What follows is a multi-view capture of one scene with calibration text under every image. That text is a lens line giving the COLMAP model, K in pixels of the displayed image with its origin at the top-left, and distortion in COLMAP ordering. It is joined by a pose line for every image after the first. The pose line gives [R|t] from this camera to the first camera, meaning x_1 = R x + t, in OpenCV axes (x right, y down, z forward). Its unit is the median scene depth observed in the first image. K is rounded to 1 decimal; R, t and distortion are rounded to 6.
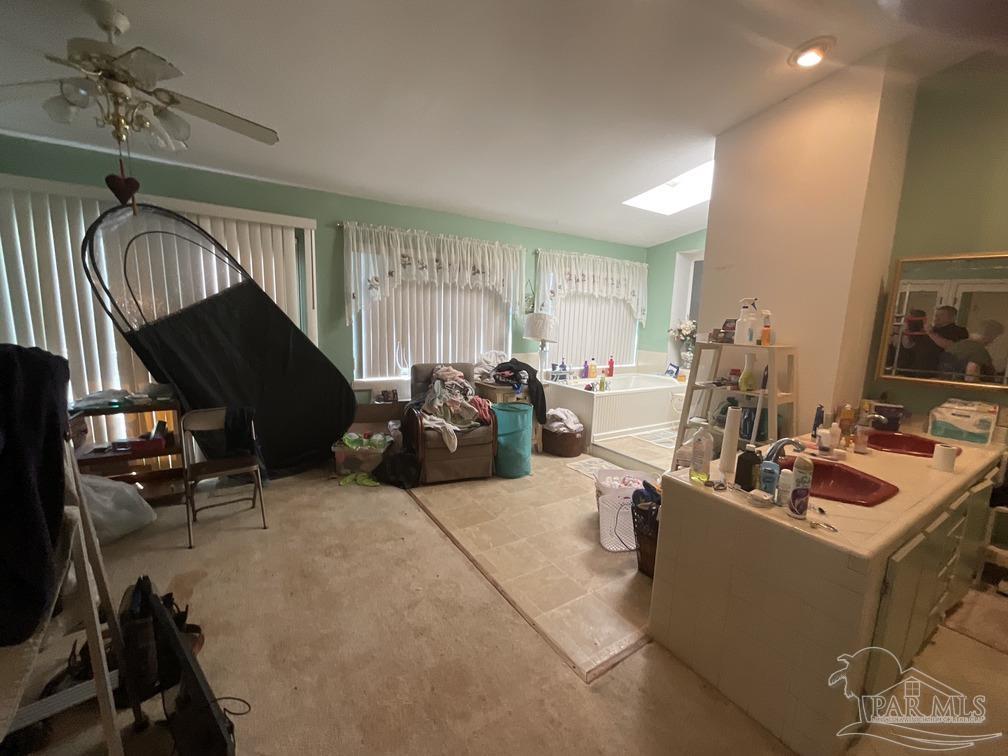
lens RADIAL K [[407.3, 0, 504.0], [0, 407.3, 378.0], [0, 0, 1]] dist [0.000421, 0.000339]
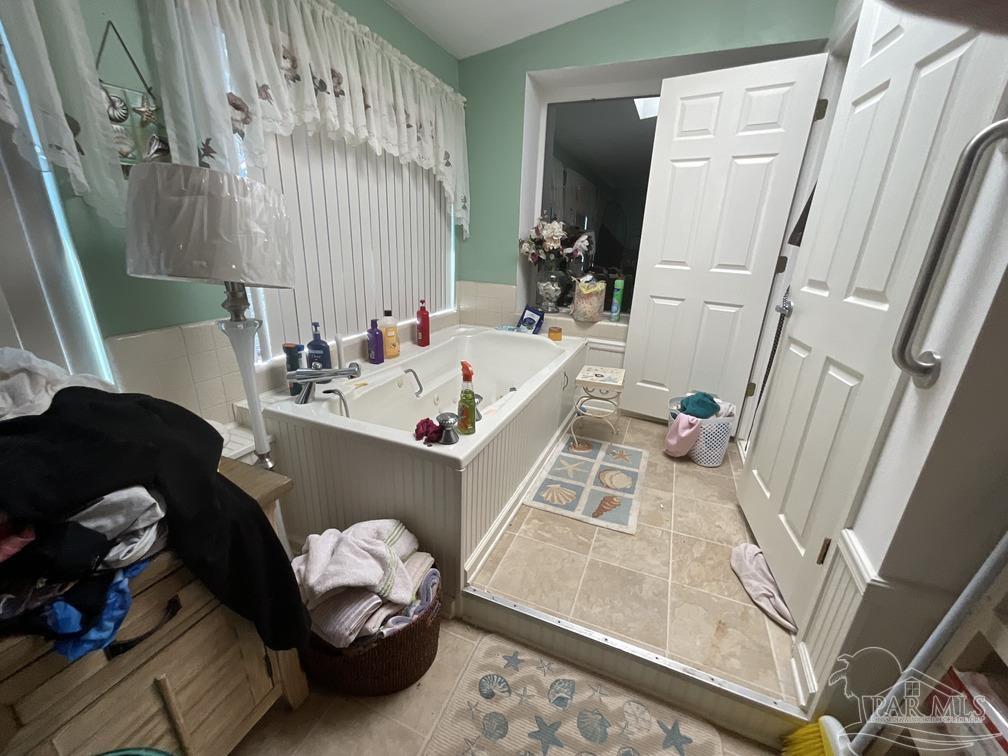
lens RADIAL K [[407.3, 0, 504.0], [0, 407.3, 378.0], [0, 0, 1]] dist [0.000421, 0.000339]
pose [[0.816873, -0.185919, 0.546033, 0.075520], [0.069942, 0.971572, 0.226176, -0.071460], [-0.572561, -0.146566, 0.806655, 0.603362]]
